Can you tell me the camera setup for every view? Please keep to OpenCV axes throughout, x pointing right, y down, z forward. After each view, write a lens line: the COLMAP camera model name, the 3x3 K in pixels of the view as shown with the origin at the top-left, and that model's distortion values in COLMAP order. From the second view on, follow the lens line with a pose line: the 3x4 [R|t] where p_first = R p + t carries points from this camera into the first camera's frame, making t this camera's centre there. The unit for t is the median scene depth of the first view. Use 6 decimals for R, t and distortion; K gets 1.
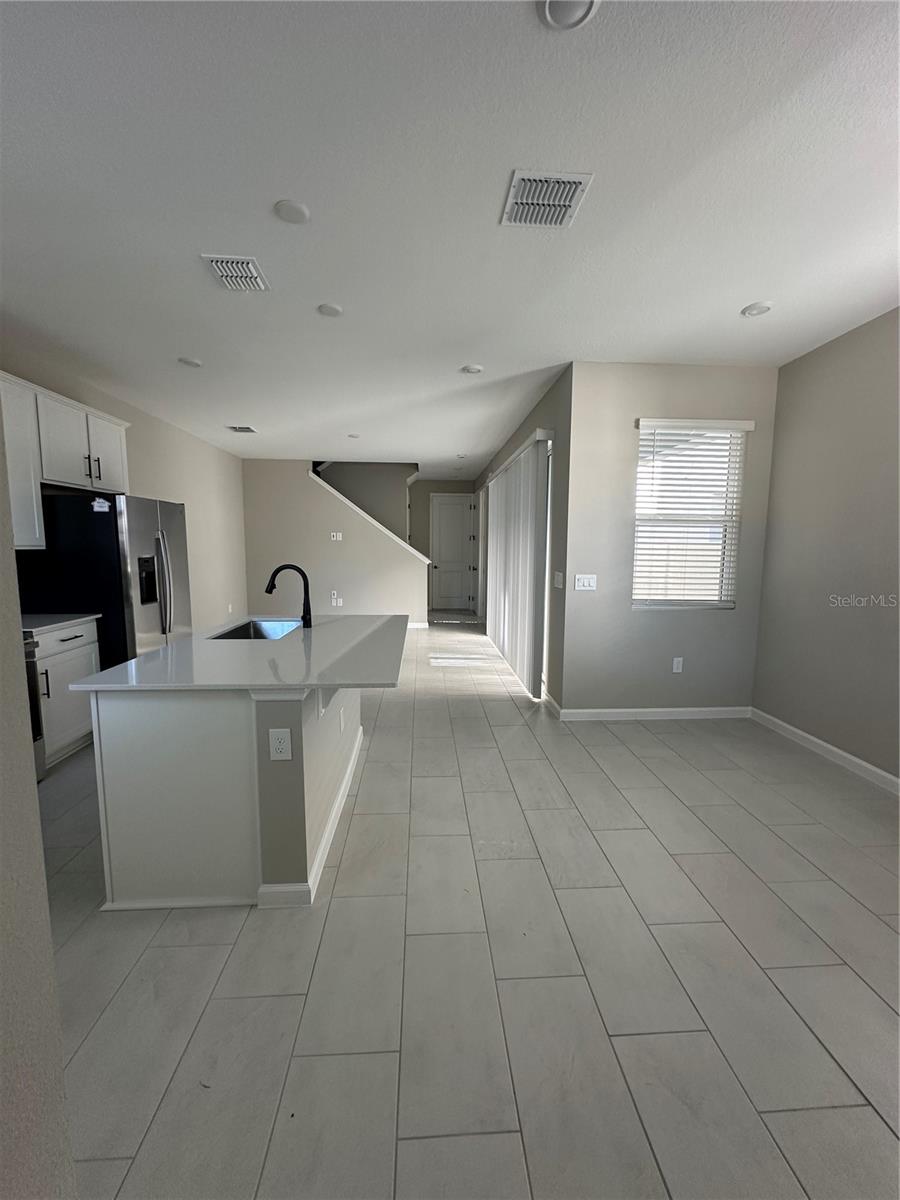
lens RADIAL K [[479.1, 0, 449.8], [0, 479.1, 600.3], [0, 0, 1]] dist [-0.003988, 0.001419]
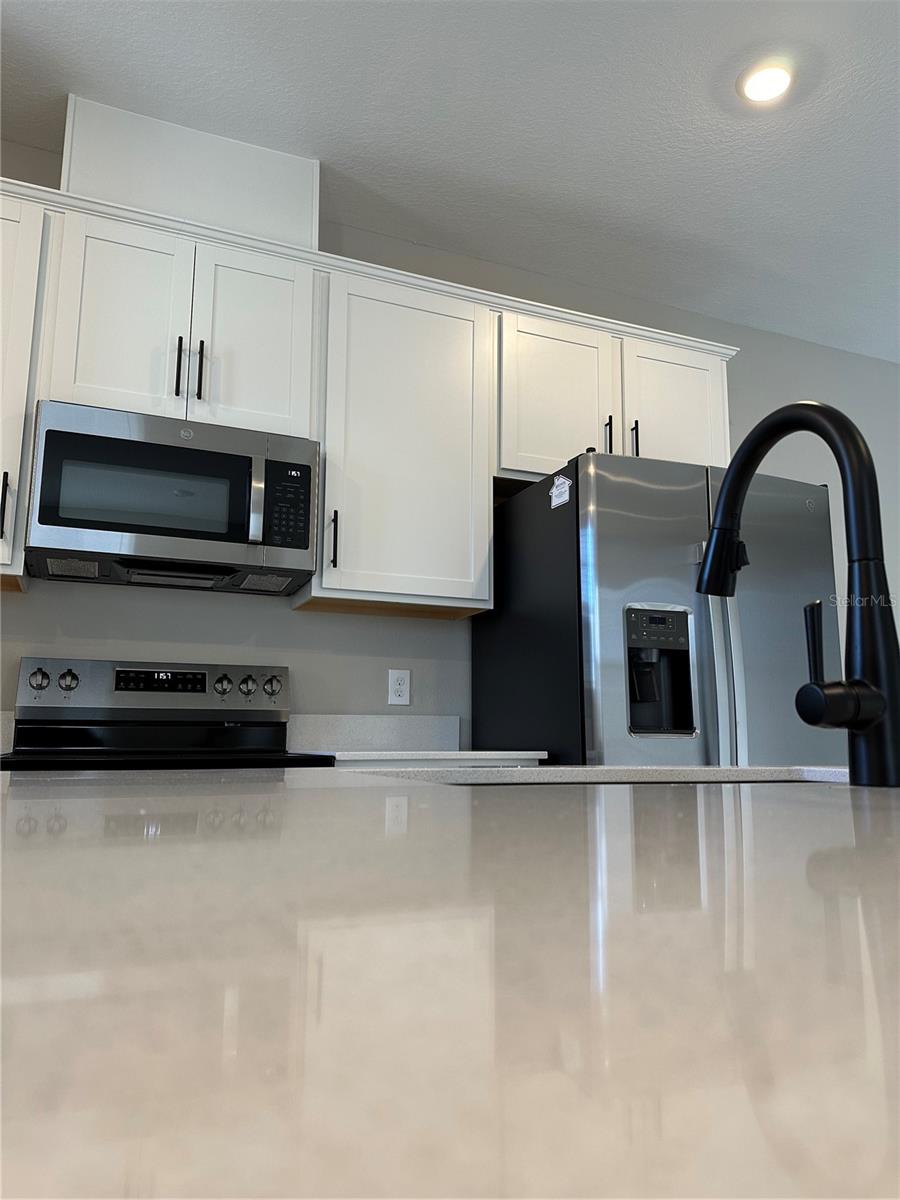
lens RADIAL K [[835.9, 0, 458.4], [0, 835.9, 599.0], [0, 0, 1]] dist [0.070442, -0.065557]
pose [[0.340970, -0.162400, -0.925940, -0.077897], [-0.109349, 0.971428, -0.210644, 0.054886], [0.933693, 0.173074, 0.313470, 0.624801]]
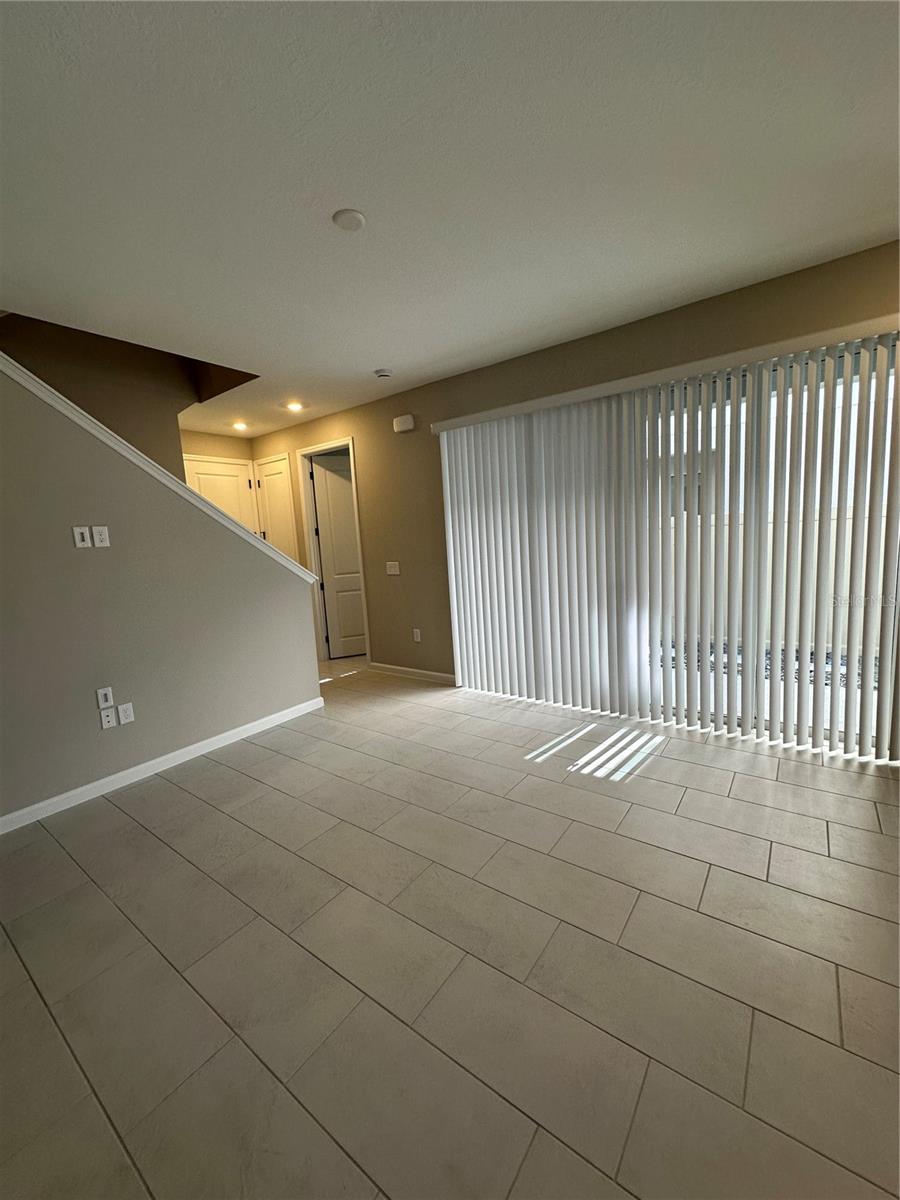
lens RADIAL K [[479.1, 0, 451.1], [0, 479.1, 594.7], [0, 0, 1]] dist [-0.003988, 0.001419]
pose [[0.641082, -0.129708, 0.756432, -0.725900], [0.151136, 0.987651, 0.041267, -0.138076], [-0.752444, 0.087869, 0.652769, 1.207074]]
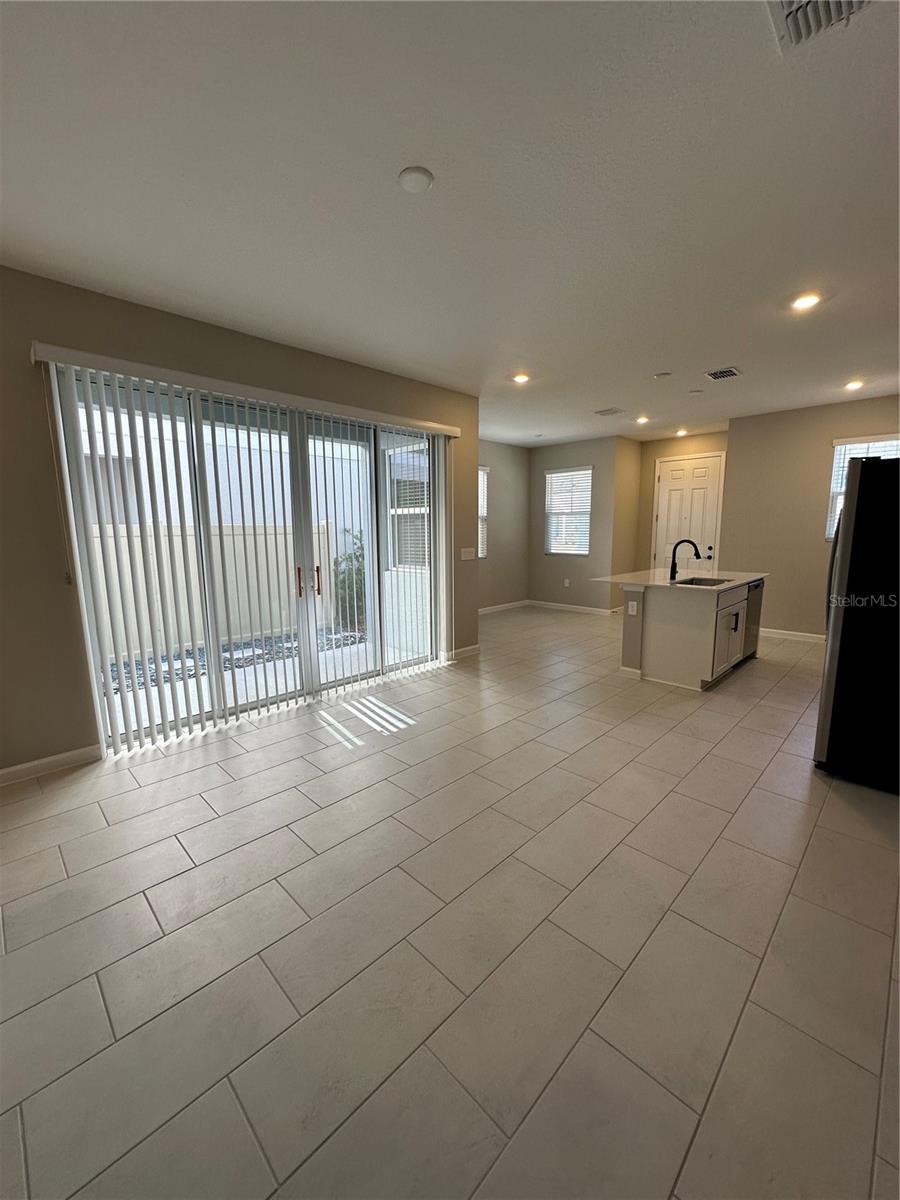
lens RADIAL K [[479.1, 0, 445.3], [0, 479.1, 603.6], [0, 0, 1]] dist [-0.003988, 0.001419]
pose [[-0.660787, -0.111600, 0.742231, -0.774874], [0.097997, 0.967592, 0.232729, -0.239526], [-0.744149, 0.226521, -0.628435, 2.024536]]
